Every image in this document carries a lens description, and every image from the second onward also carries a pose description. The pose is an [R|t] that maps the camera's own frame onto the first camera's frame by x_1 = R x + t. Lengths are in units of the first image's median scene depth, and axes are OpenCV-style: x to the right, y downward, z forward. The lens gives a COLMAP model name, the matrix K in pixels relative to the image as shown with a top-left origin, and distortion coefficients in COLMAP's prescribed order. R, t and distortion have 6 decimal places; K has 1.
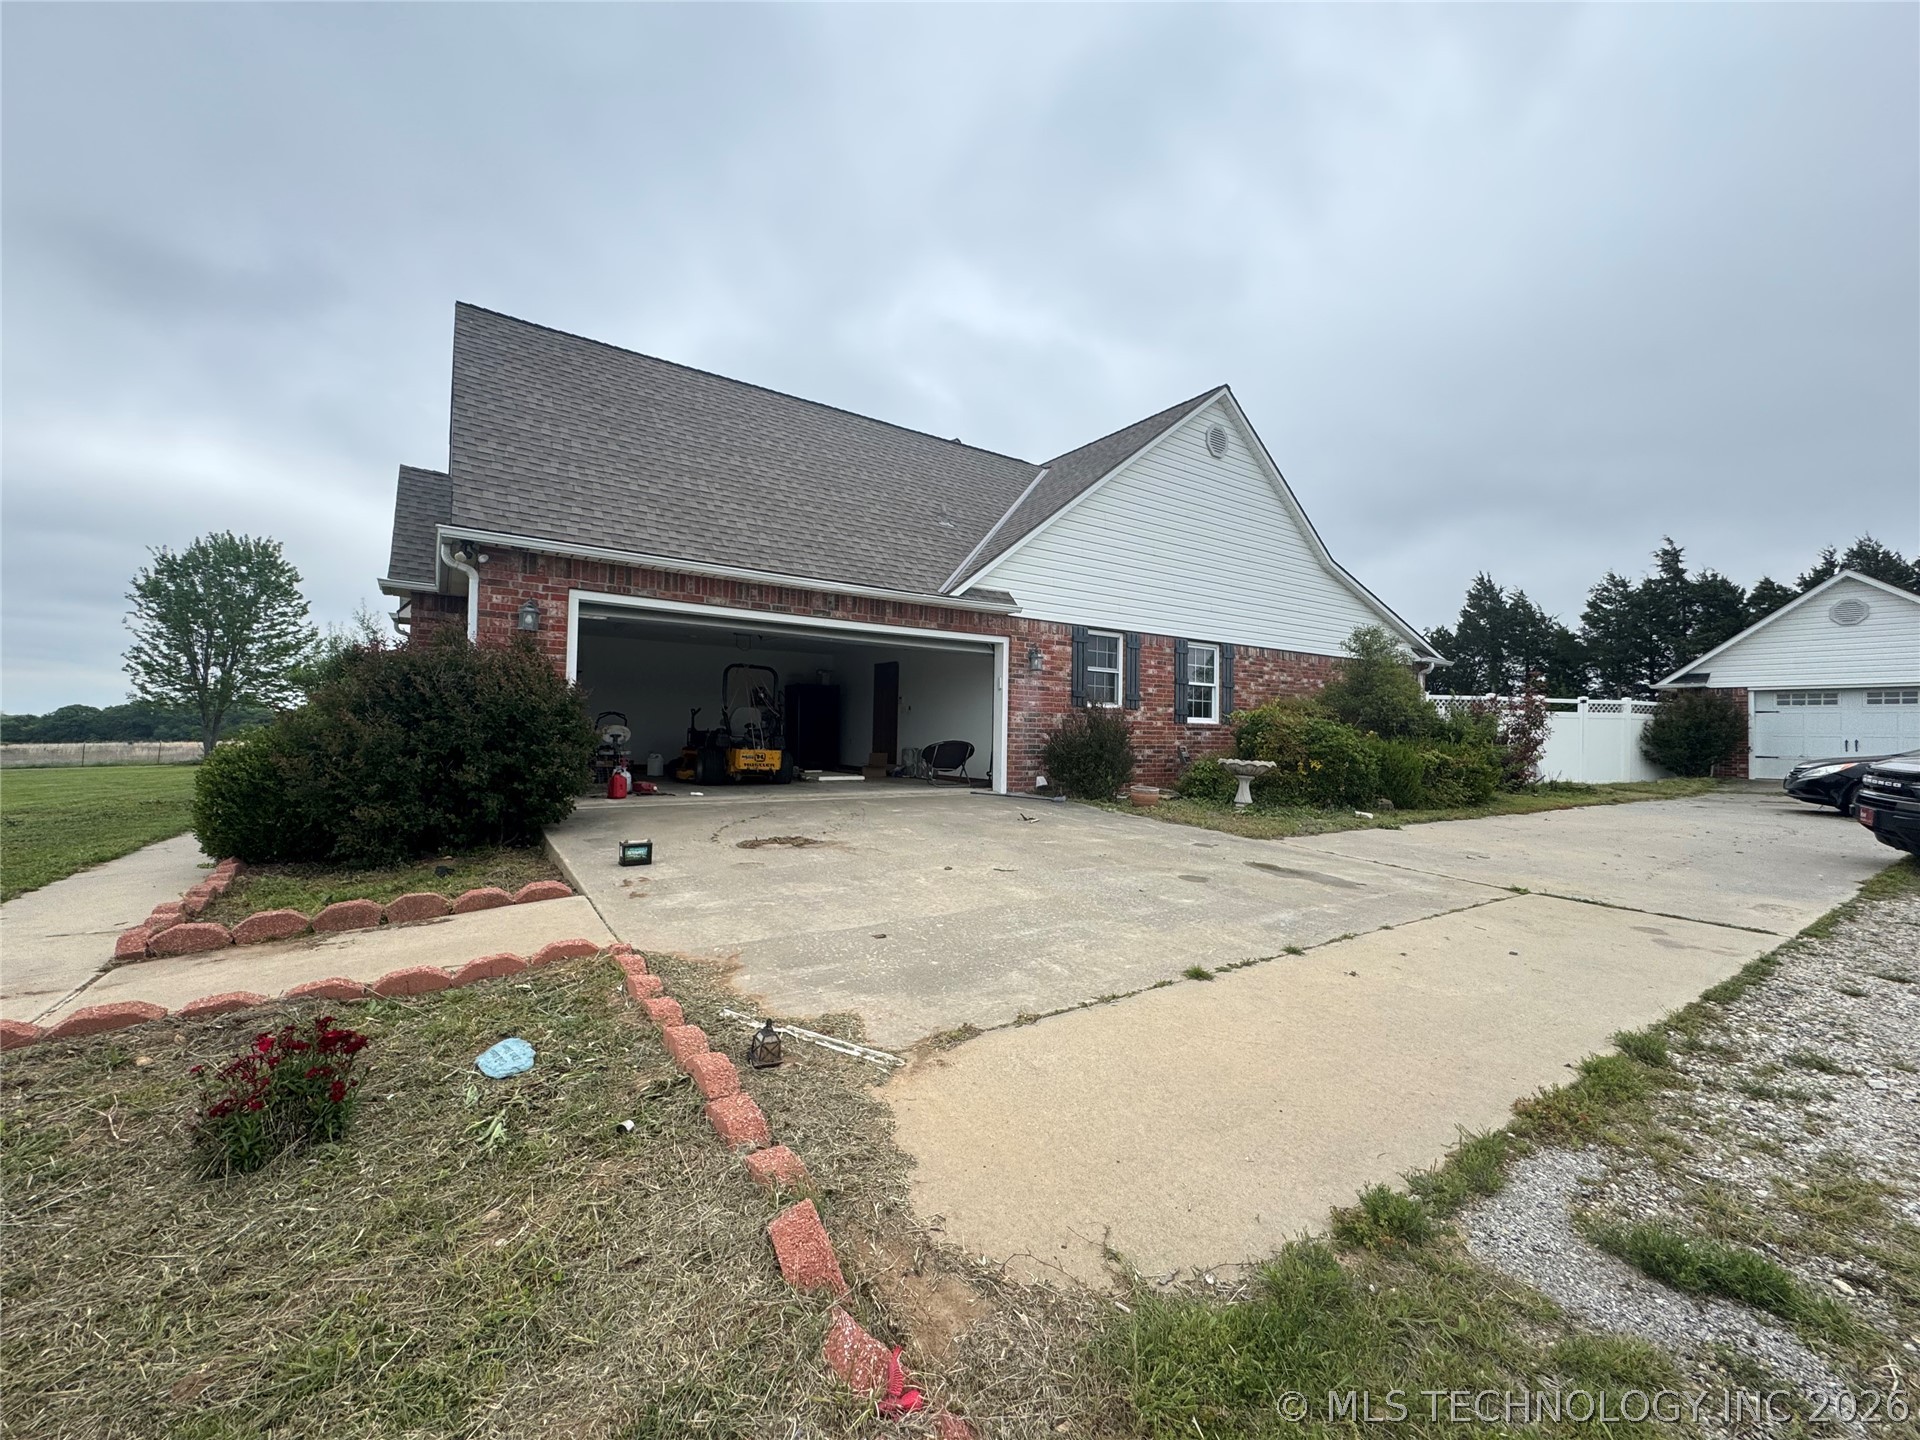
lens RADIAL K [[766.0, 0, 960.3], [0, 766.0, 722.2], [0, 0, 1]] dist [-0.004124, 0.000294]
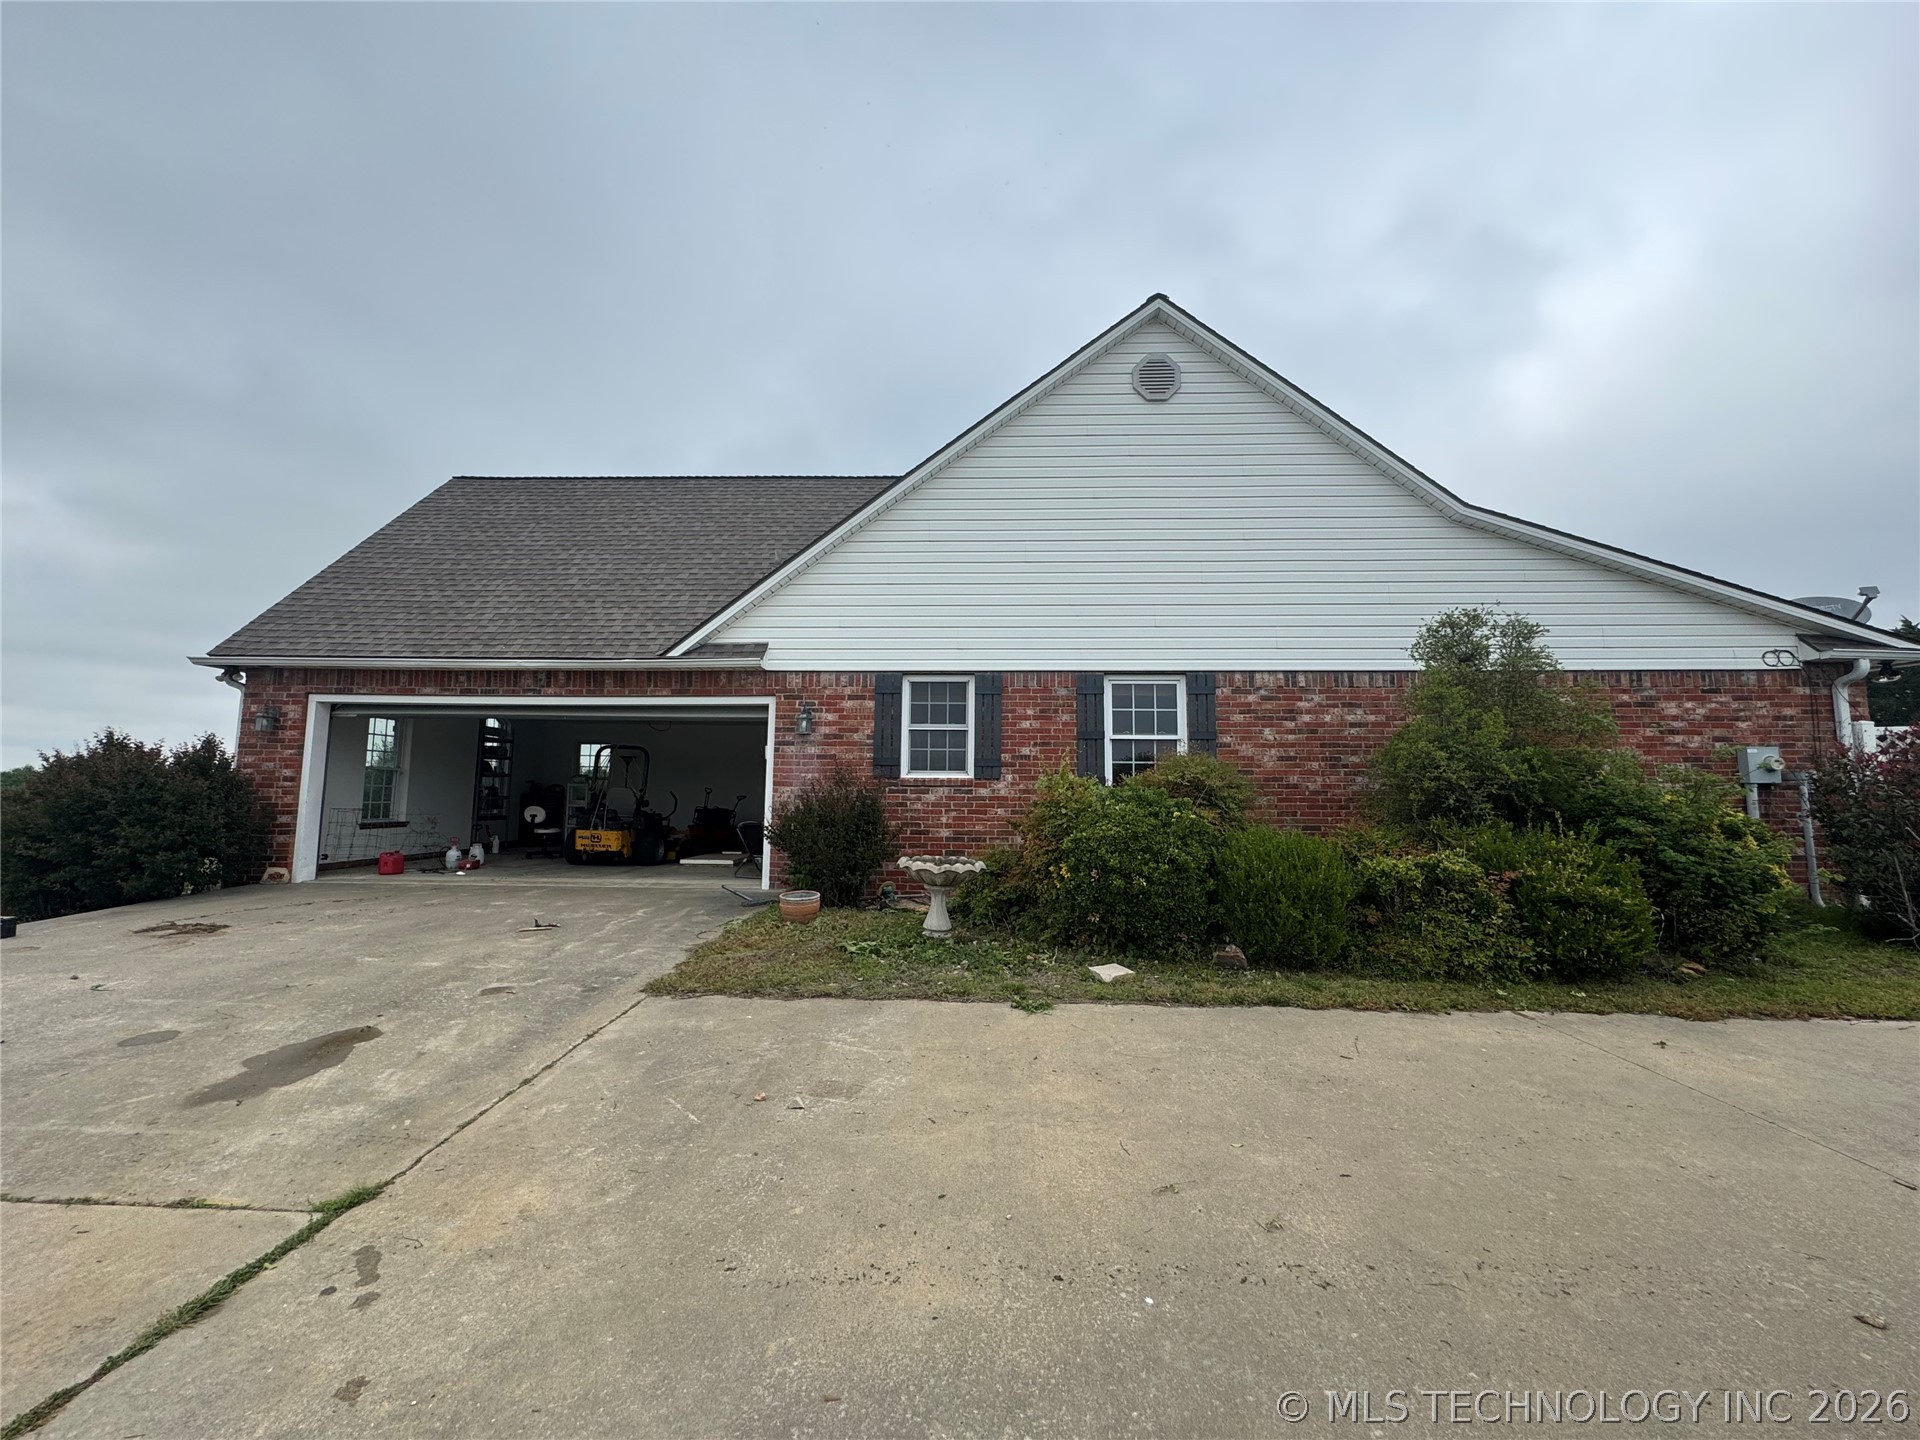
lens RADIAL K [[766.0, 0, 957.2], [0, 766.0, 721.3], [0, 0, 1]] dist [-0.004124, 0.000294]
pose [[0.804792, -0.069525, -0.589471, 0.549955], [0.014000, 0.995063, -0.098248, -0.000922], [0.593392, 0.070816, 0.801793, 0.360154]]
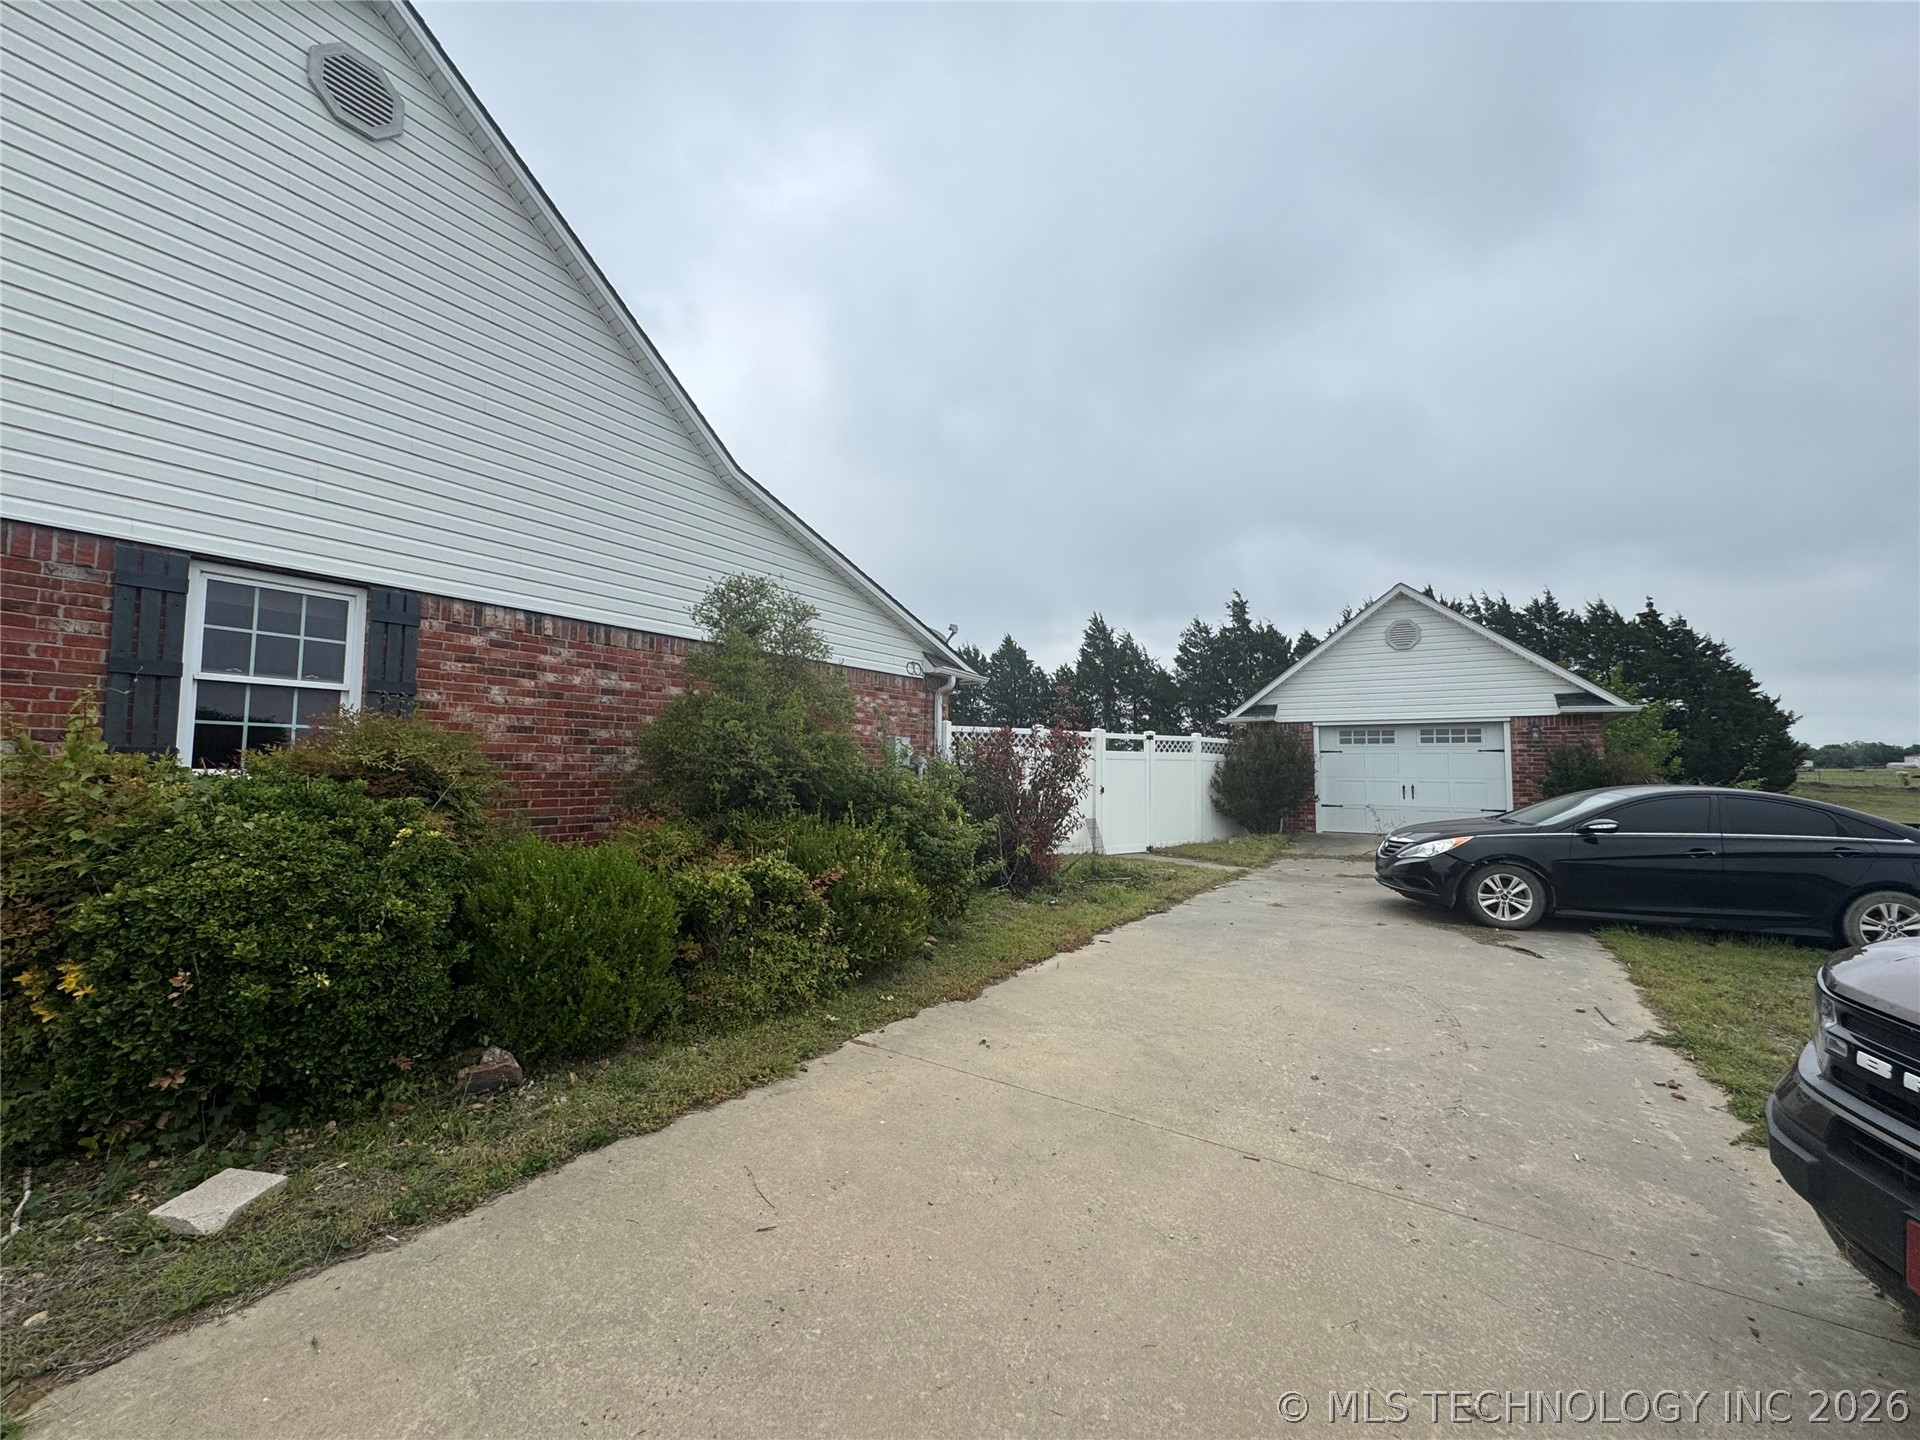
lens RADIAL K [[766.0, 0, 962.9], [0, 766.0, 720.4], [0, 0, 1]] dist [-0.004124, 0.000294]
pose [[0.921440, 0.016957, 0.388150, 0.463706], [0.001466, 0.998888, -0.047116, -0.011427], [-0.388517, 0.043984, 0.920391, 0.493558]]
